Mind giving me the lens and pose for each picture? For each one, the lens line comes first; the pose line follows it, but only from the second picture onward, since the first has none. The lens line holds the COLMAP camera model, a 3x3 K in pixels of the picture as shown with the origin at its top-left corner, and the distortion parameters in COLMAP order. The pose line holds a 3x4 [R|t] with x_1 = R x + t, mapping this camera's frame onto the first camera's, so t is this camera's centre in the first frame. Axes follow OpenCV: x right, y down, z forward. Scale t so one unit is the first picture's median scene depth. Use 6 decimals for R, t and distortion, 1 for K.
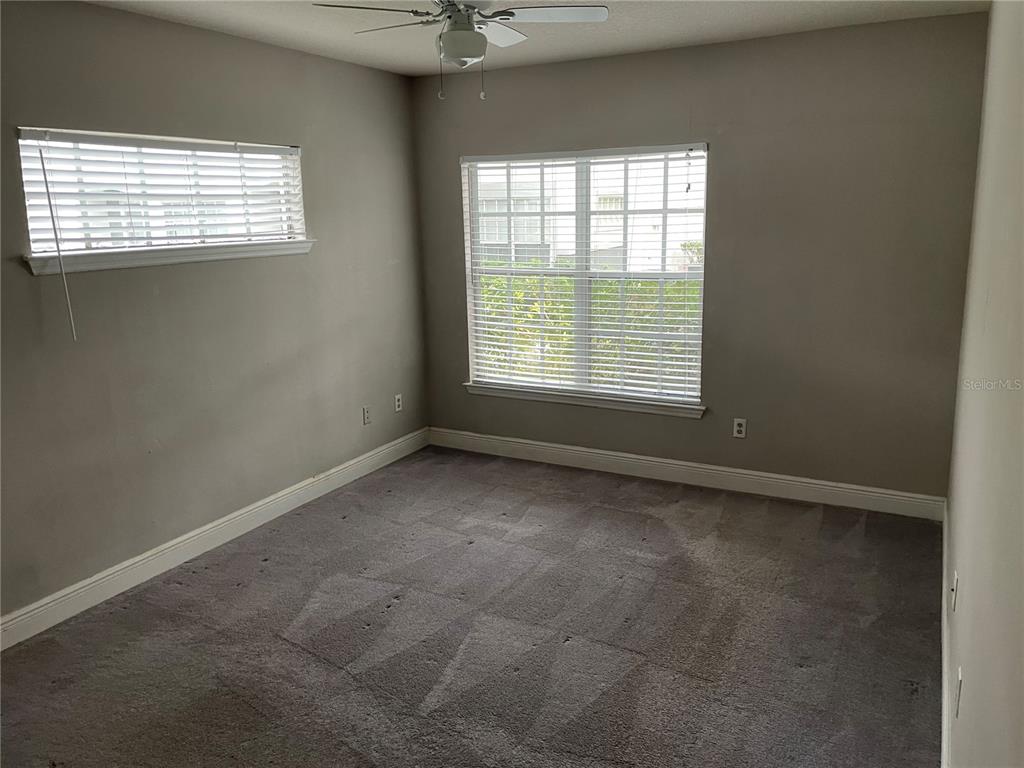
lens RADIAL K [[768.7, 0, 510.1], [0, 768.7, 374.2], [0, 0, 1]] dist [0.066158, -0.032465]
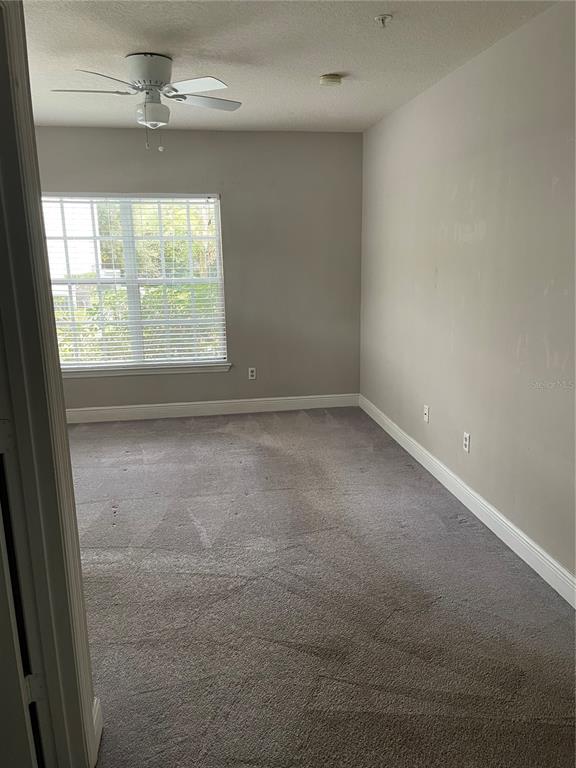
lens RADIAL K [[576.5, 0, 290.4], [0, 576.5, 391.2], [0, 0, 1]] dist [0.066158, -0.032465]
pose [[0.796741, -0.134330, 0.589203, -0.330716], [0.120091, 0.990731, 0.063481, 0.035980], [-0.592269, 0.020180, 0.805488, -0.025845]]
